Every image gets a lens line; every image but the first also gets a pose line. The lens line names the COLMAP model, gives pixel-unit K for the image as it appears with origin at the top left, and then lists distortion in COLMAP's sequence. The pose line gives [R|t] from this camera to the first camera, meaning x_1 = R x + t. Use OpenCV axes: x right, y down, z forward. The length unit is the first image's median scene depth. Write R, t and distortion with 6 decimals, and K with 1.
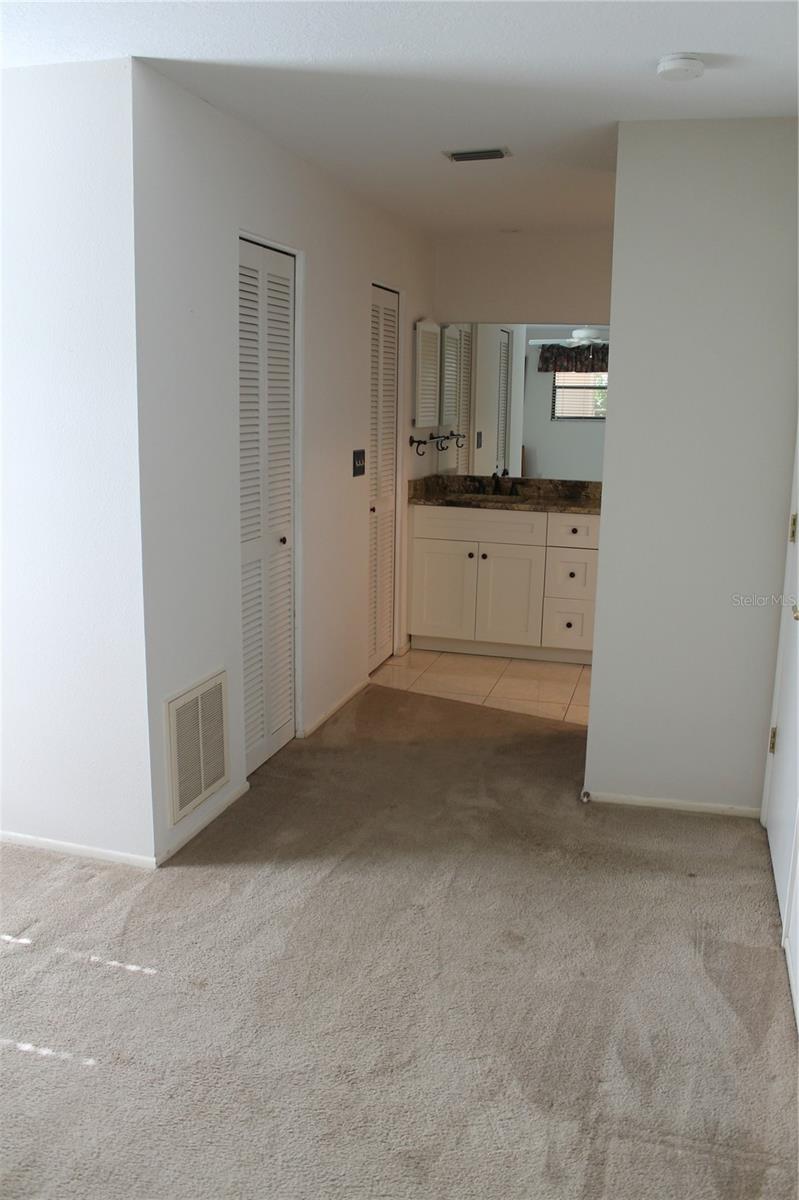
lens RADIAL K [[1008.9, 0, 397.2], [0, 1008.9, 600.2], [0, 0, 1]] dist [-0.160462, 0.136800]
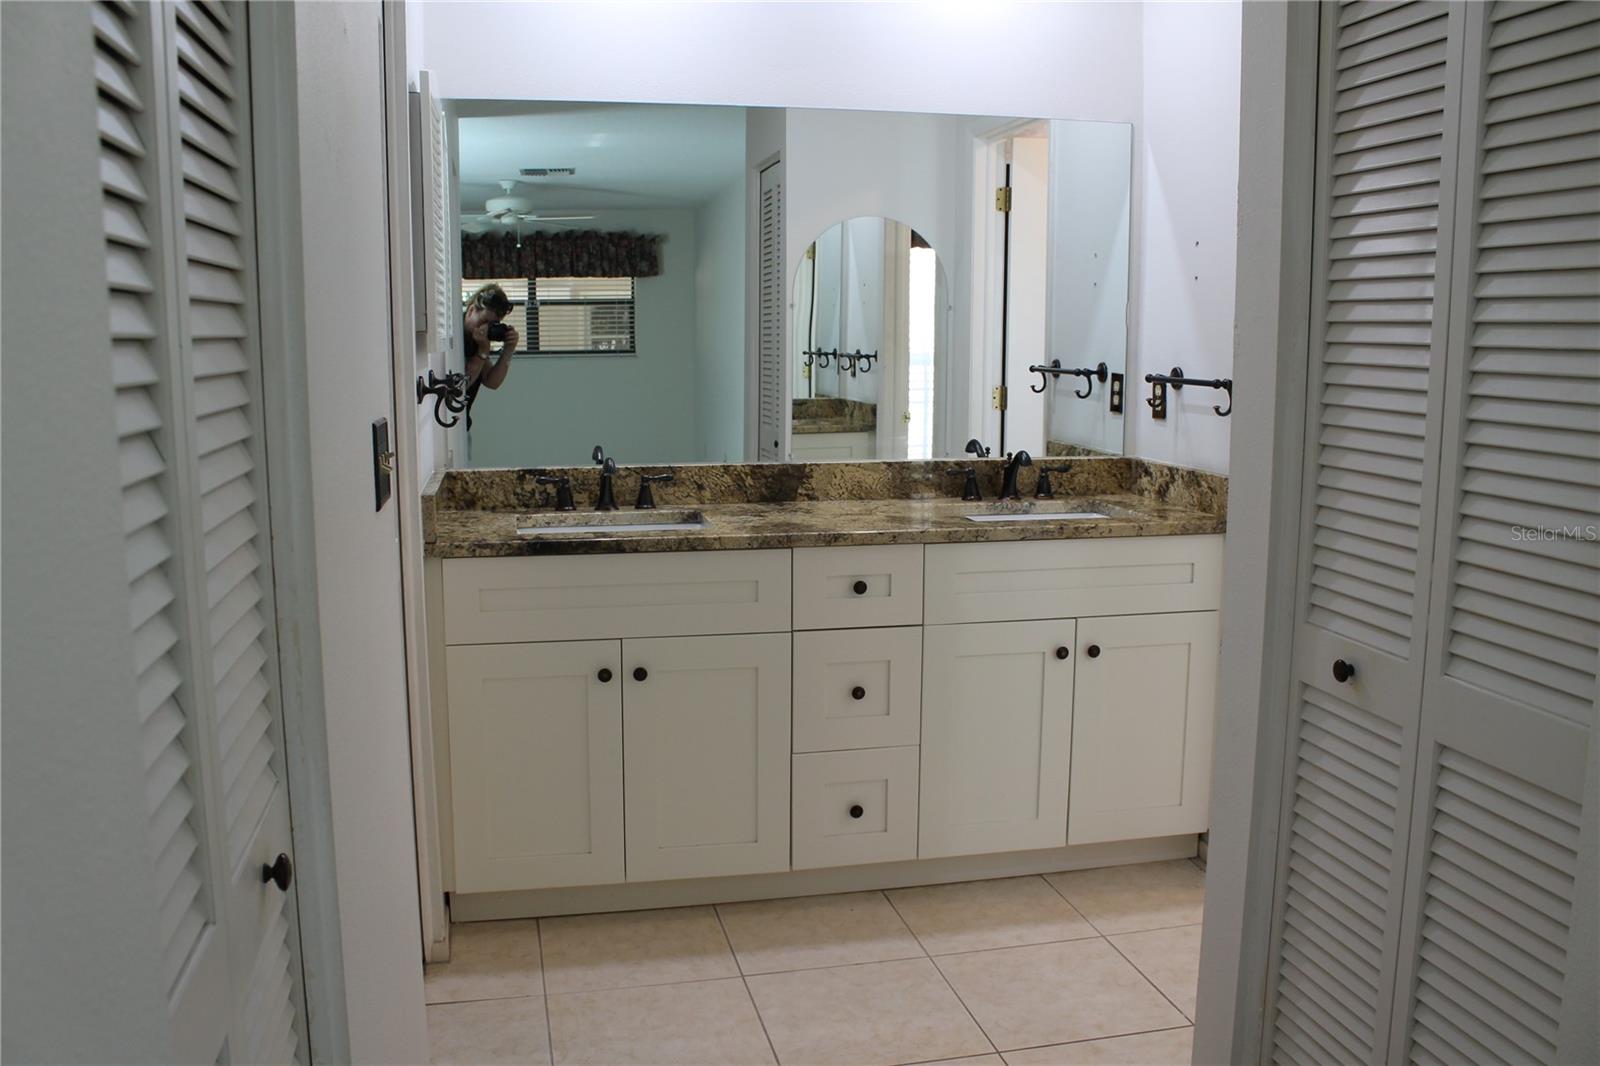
lens RADIAL K [[1345.3, 0, 806.4], [0, 1345.3, 532.9], [0, 0, 1]] dist [-0.160462, 0.136800]
pose [[0.874233, -0.087196, 0.477613, -0.093179], [0.112889, 0.993286, -0.025295, -0.072234], [-0.472200, 0.076031, 0.878206, 0.478313]]
